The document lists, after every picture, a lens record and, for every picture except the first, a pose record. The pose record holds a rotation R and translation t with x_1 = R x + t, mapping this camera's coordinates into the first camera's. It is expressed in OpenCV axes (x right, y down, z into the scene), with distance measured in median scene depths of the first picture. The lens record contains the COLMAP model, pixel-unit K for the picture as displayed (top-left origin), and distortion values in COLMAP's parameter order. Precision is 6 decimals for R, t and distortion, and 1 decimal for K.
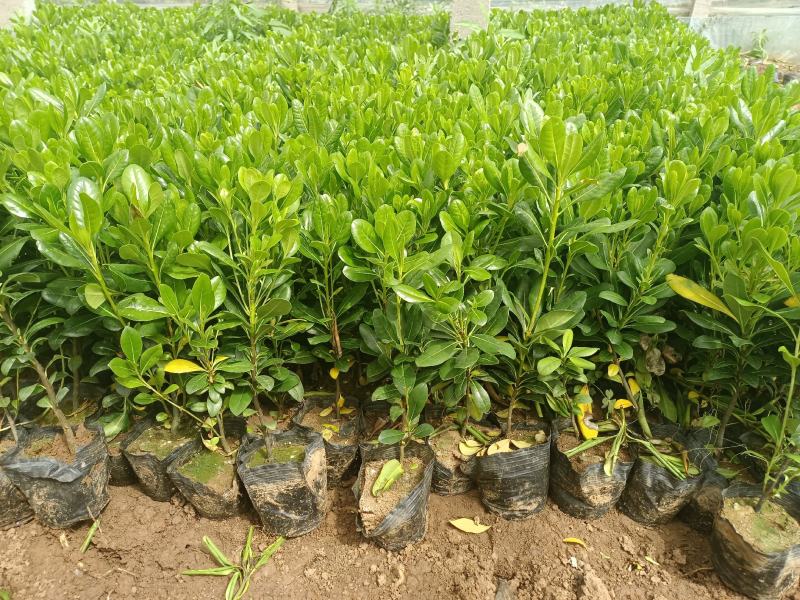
lens RADIAL K [[610.0, 0, 402.3], [0, 610.0, 294.8], [0, 0, 1]] dist [0.031516, -0.045440]
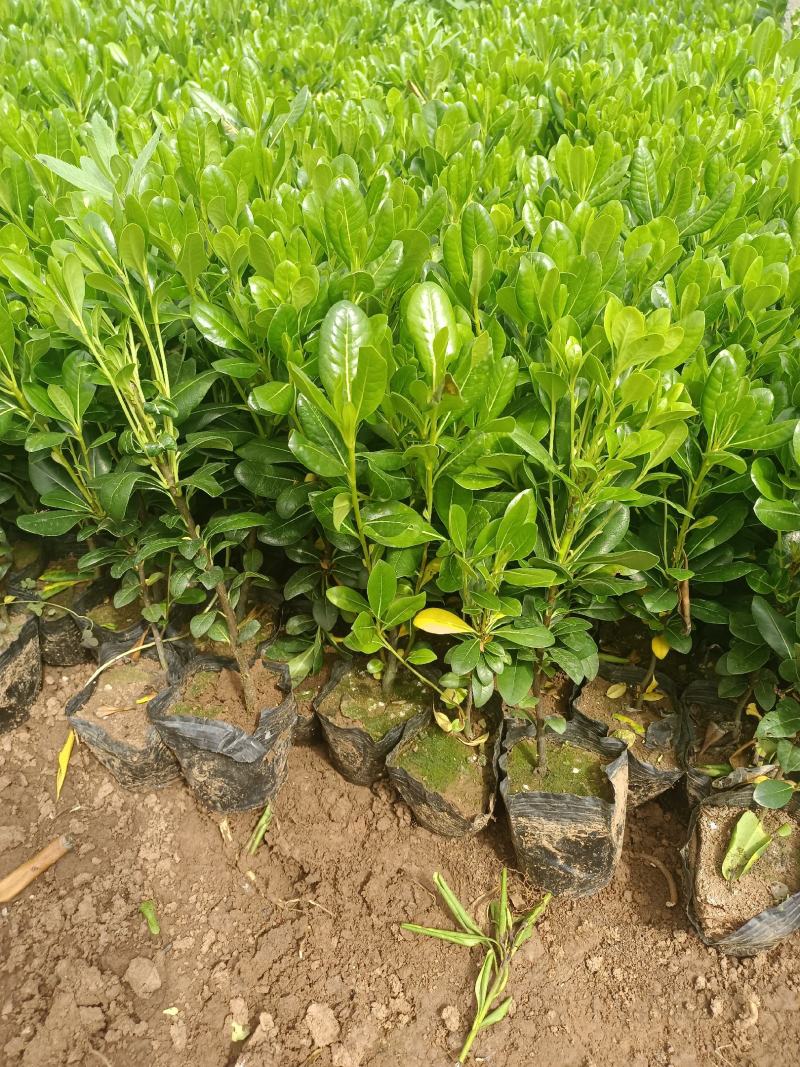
lens RADIAL K [[813.6, 0, 405.8], [0, 813.6, 530.2], [0, 0, 1]] dist [0.031516, -0.045440]
pose [[0.977117, 0.151511, -0.149291, -0.269960], [-0.122229, 0.974367, 0.188862, -0.111411], [0.174078, -0.166292, 0.970589, 0.213827]]
